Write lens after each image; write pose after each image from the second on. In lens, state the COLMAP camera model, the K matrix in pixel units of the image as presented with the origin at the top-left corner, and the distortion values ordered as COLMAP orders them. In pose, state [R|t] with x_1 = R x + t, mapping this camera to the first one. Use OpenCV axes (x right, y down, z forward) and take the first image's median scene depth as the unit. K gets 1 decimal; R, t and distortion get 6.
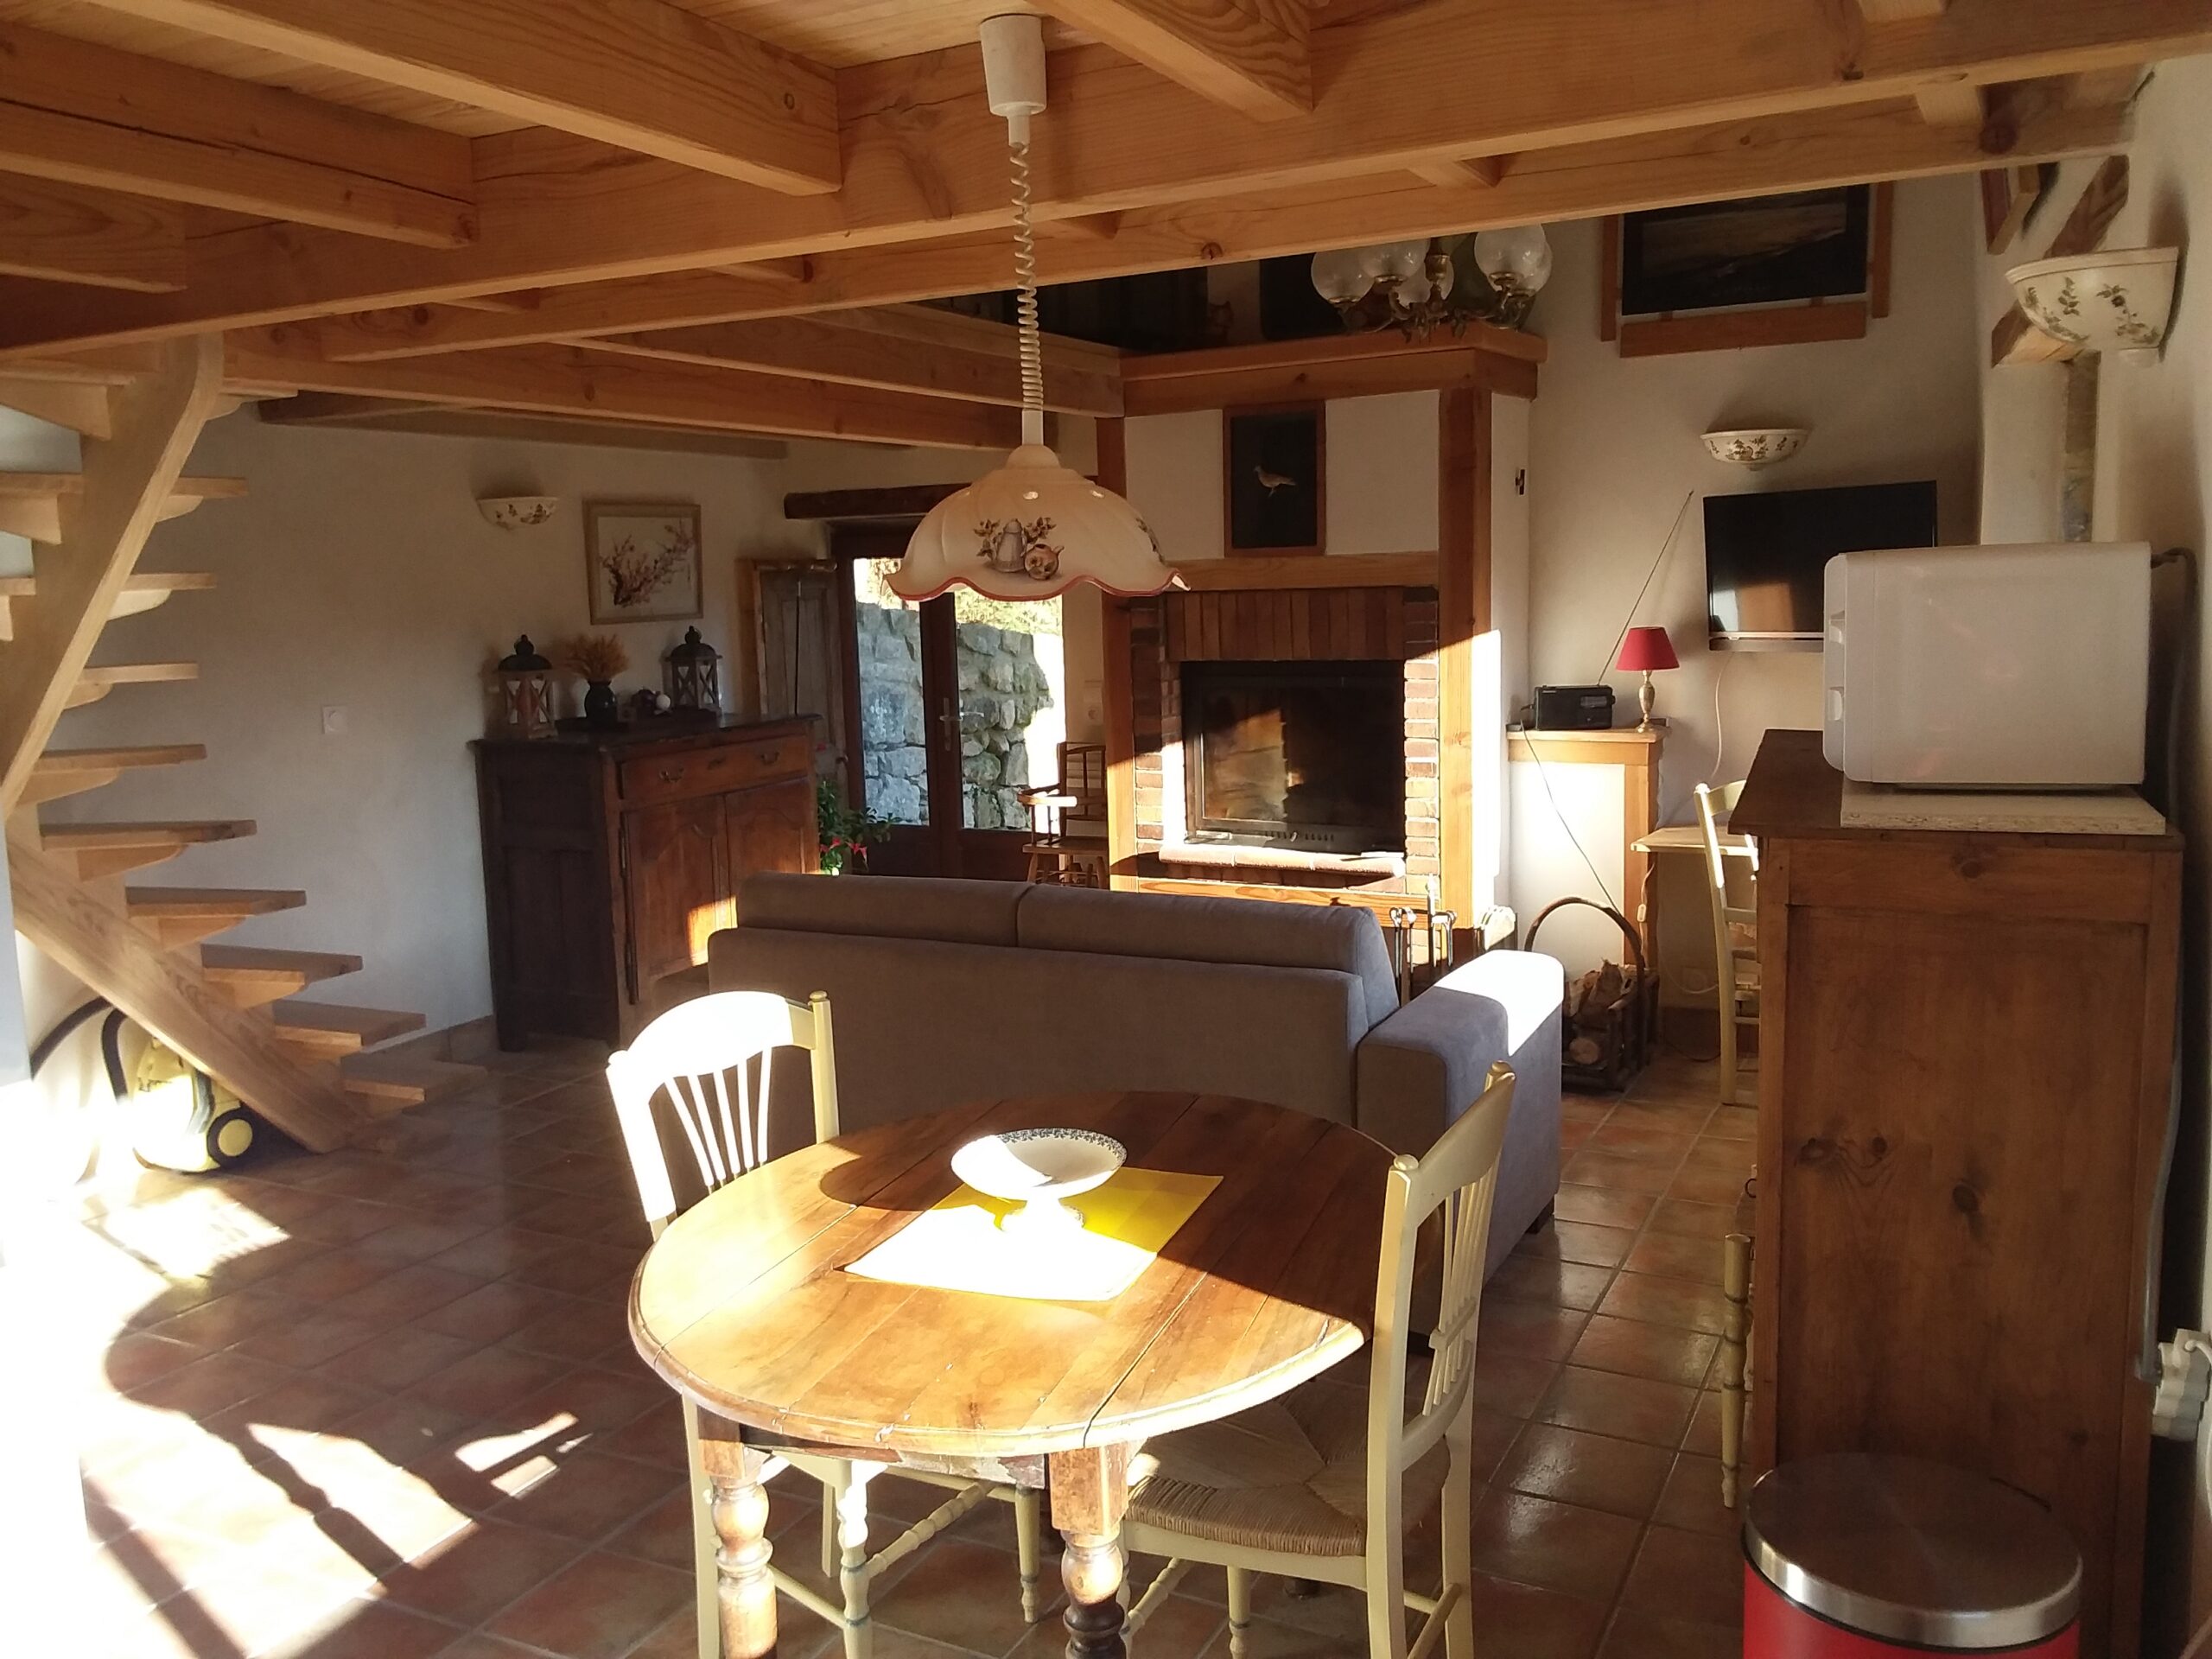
lens RADIAL K [[1775.8, 0, 1095.0], [0, 1775.8, 779.6], [0, 0, 1]] dist [0.098814, -0.186591]
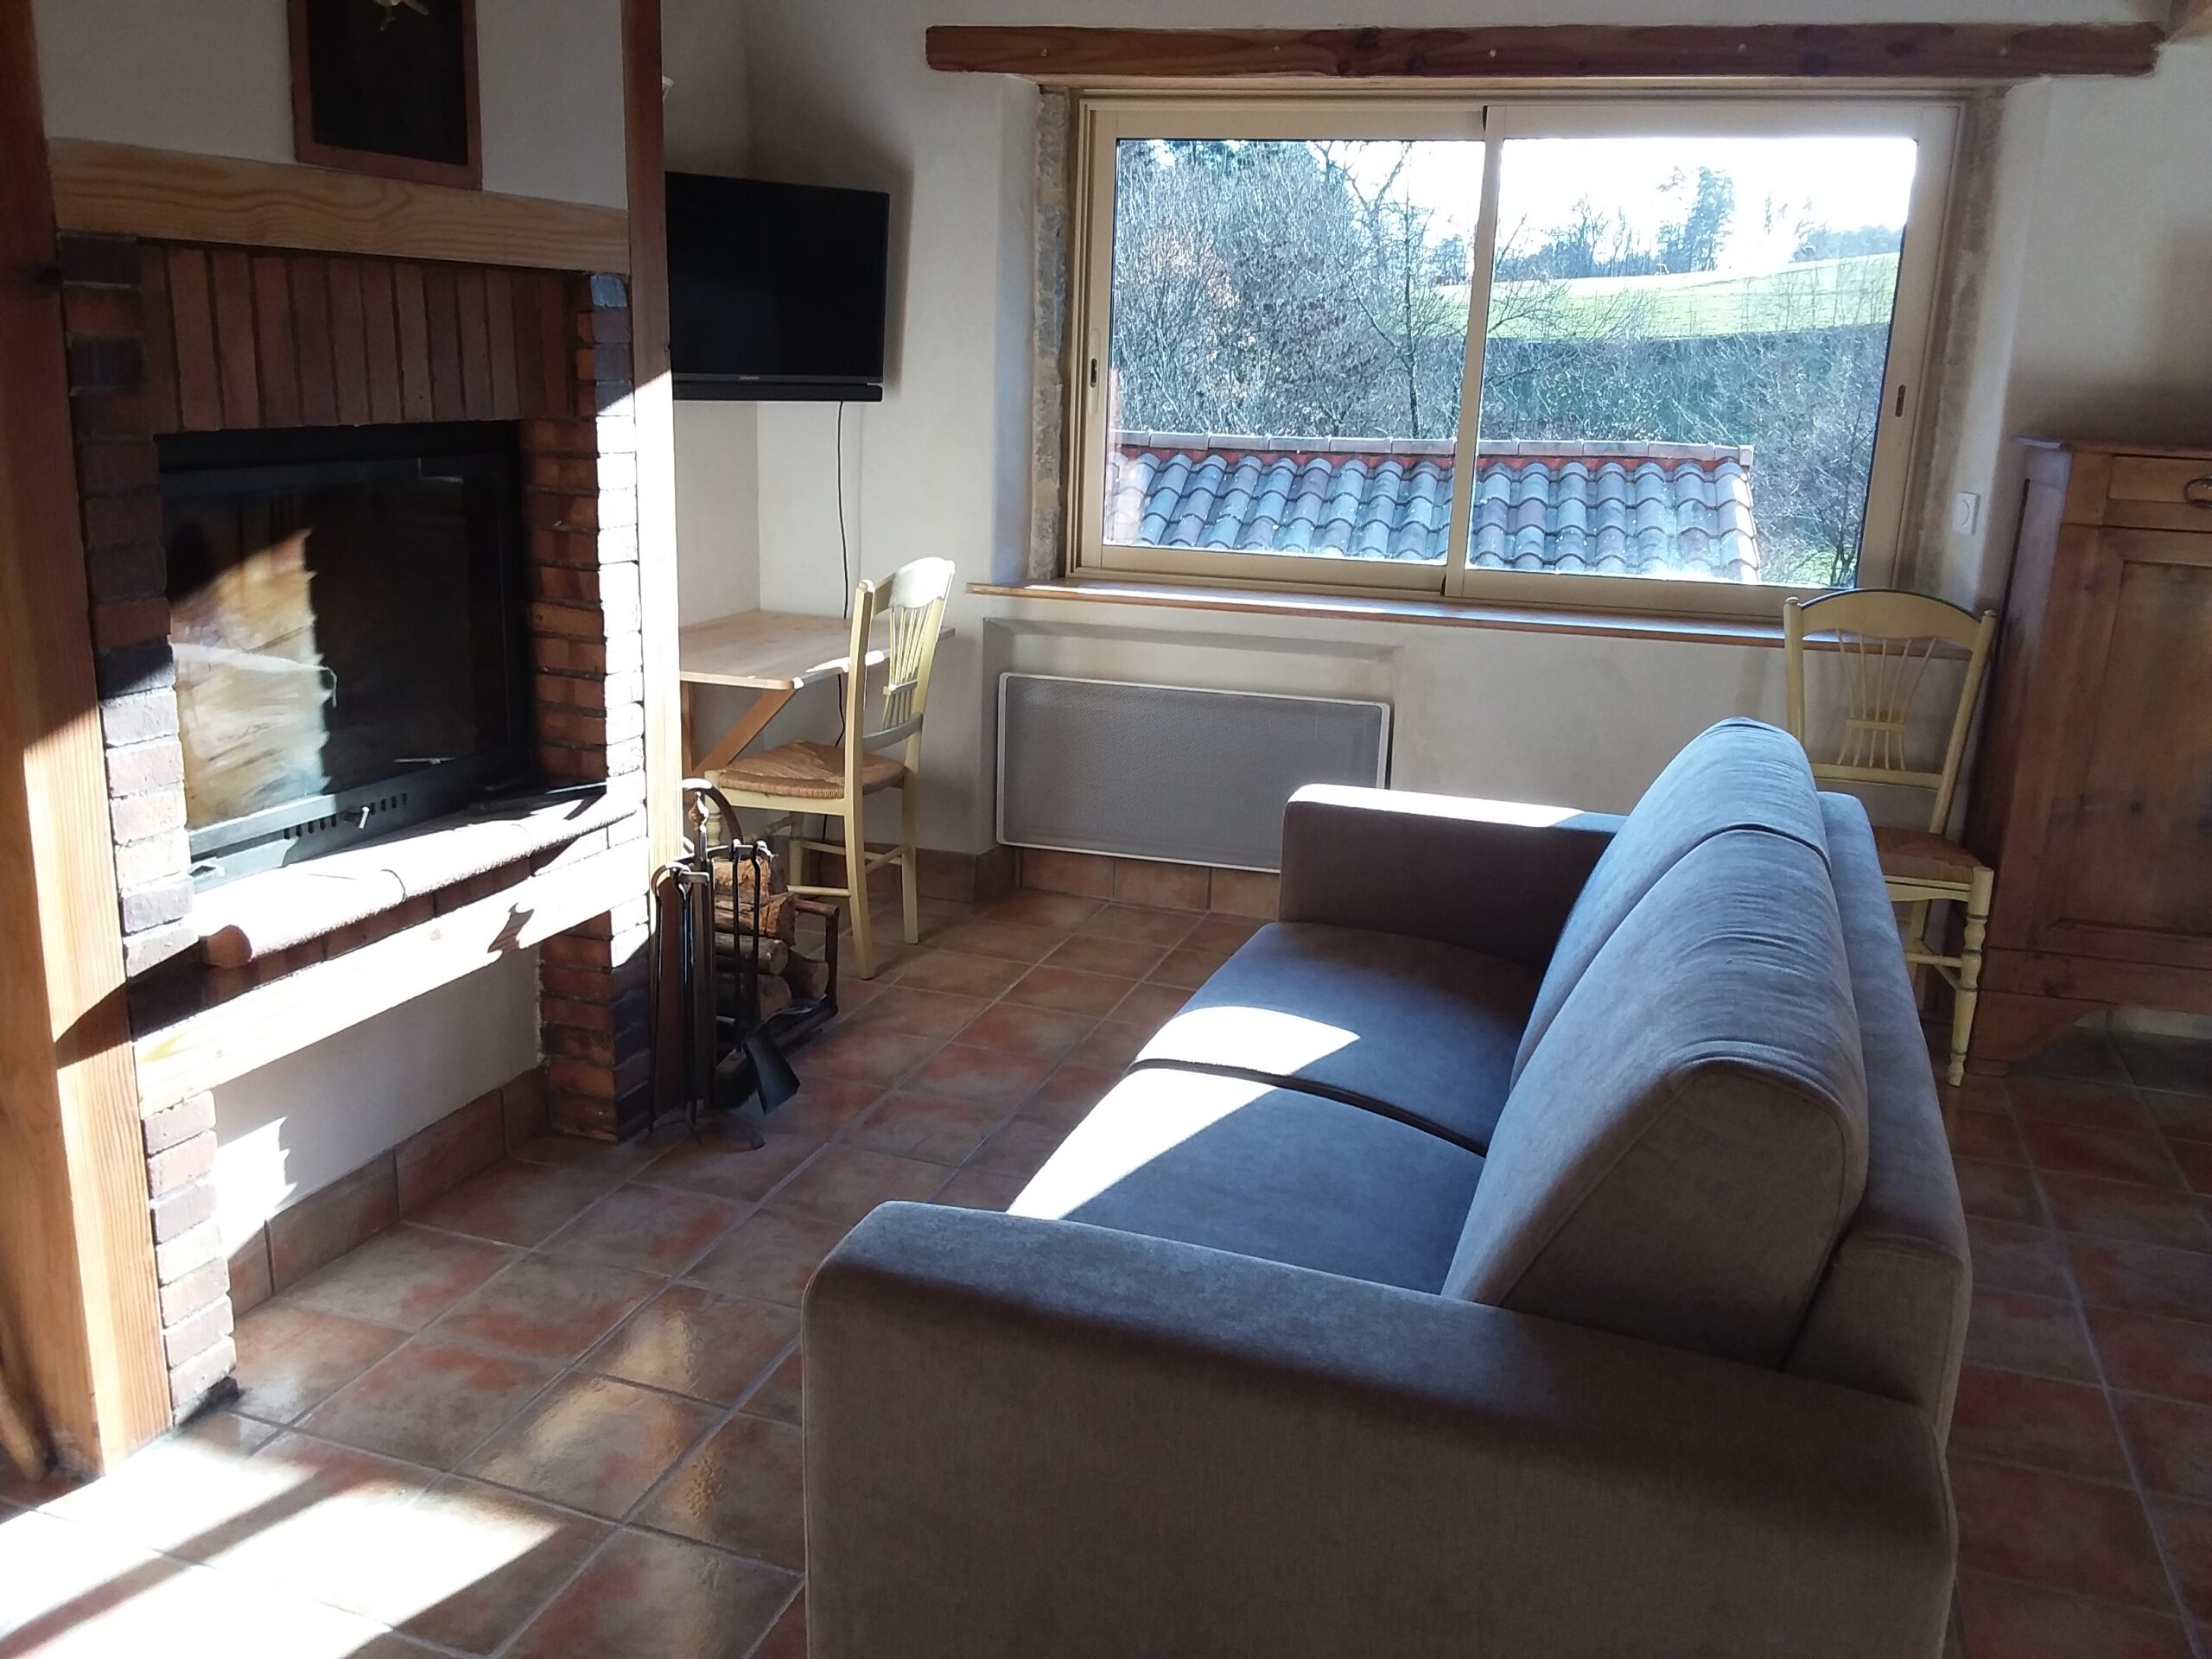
lens RADIAL K [[1775.8, 0, 1095.0], [0, 1775.8, 779.6], [0, 0, 1]] dist [0.098814, -0.186591]
pose [[-0.150665, -0.206333, 0.966813, -0.372584], [0.092362, 0.970761, 0.221569, -0.064356], [-0.984261, 0.122679, -0.127202, 0.899656]]
